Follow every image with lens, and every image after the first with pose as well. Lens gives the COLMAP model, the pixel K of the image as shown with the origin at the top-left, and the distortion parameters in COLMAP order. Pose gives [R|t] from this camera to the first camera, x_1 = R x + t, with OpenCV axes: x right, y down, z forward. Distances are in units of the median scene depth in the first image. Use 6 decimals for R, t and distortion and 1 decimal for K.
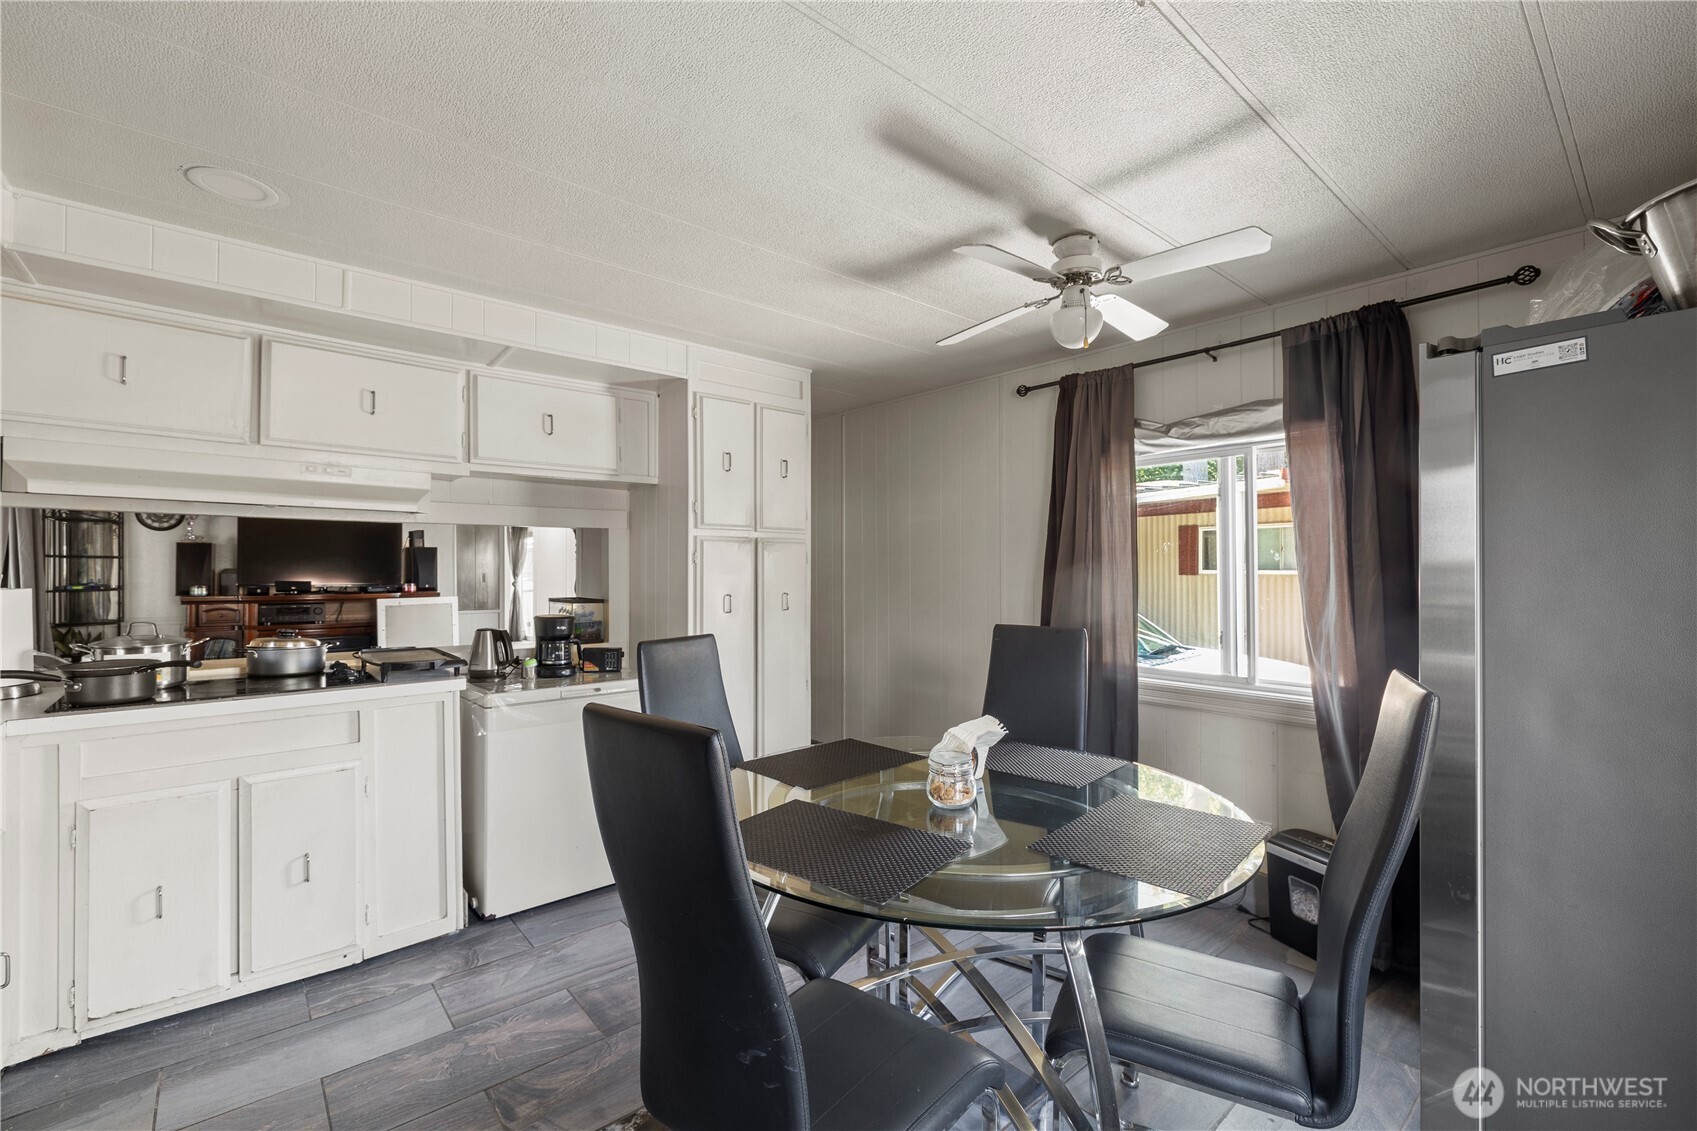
lens RADIAL K [[726.7, 0, 856.6], [0, 726.7, 571.2], [0, 0, 1]] dist [0.000096, 0.000491]
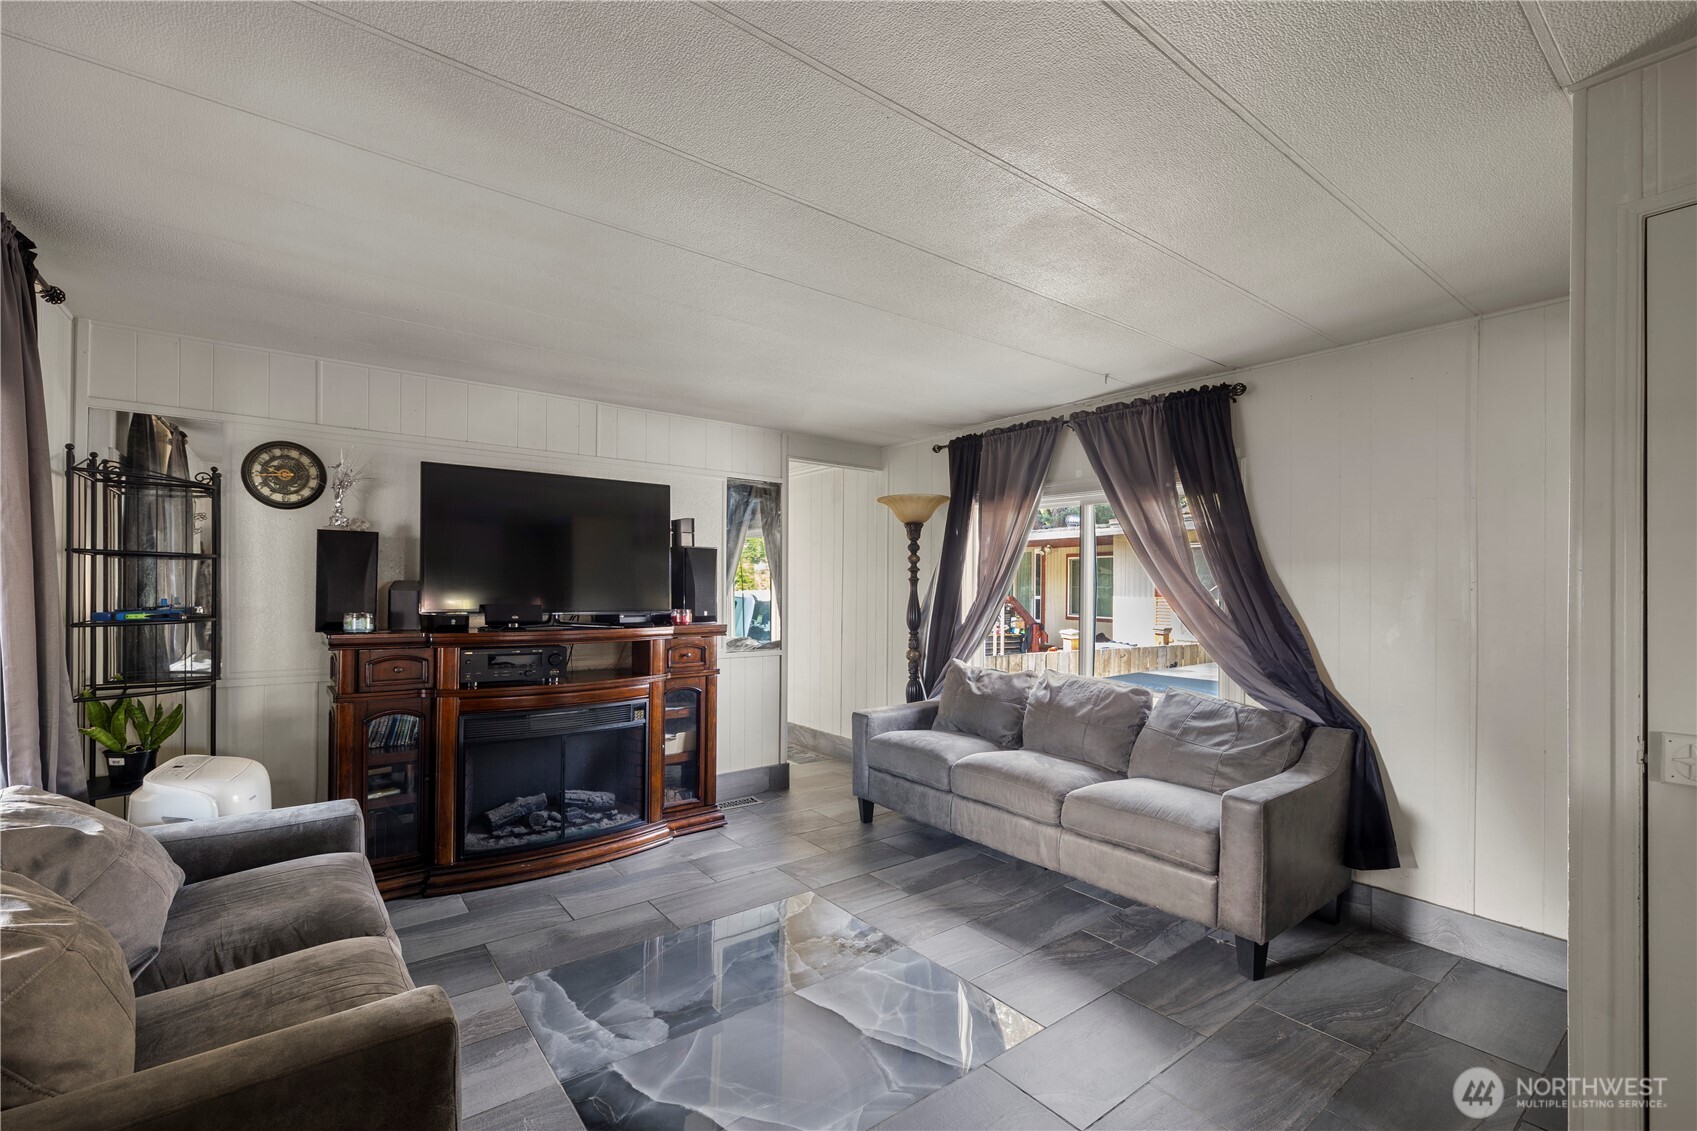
lens RADIAL K [[726.7, 0, 833.4], [0, 726.7, 589.8], [0, 0, 1]] dist [0.000096, 0.000491]
pose [[0.998209, 0.008732, -0.059188, -0.537173], [-0.008660, 0.999961, 0.001468, -0.000220], [0.059199, -0.000953, 0.998246, 0.503912]]
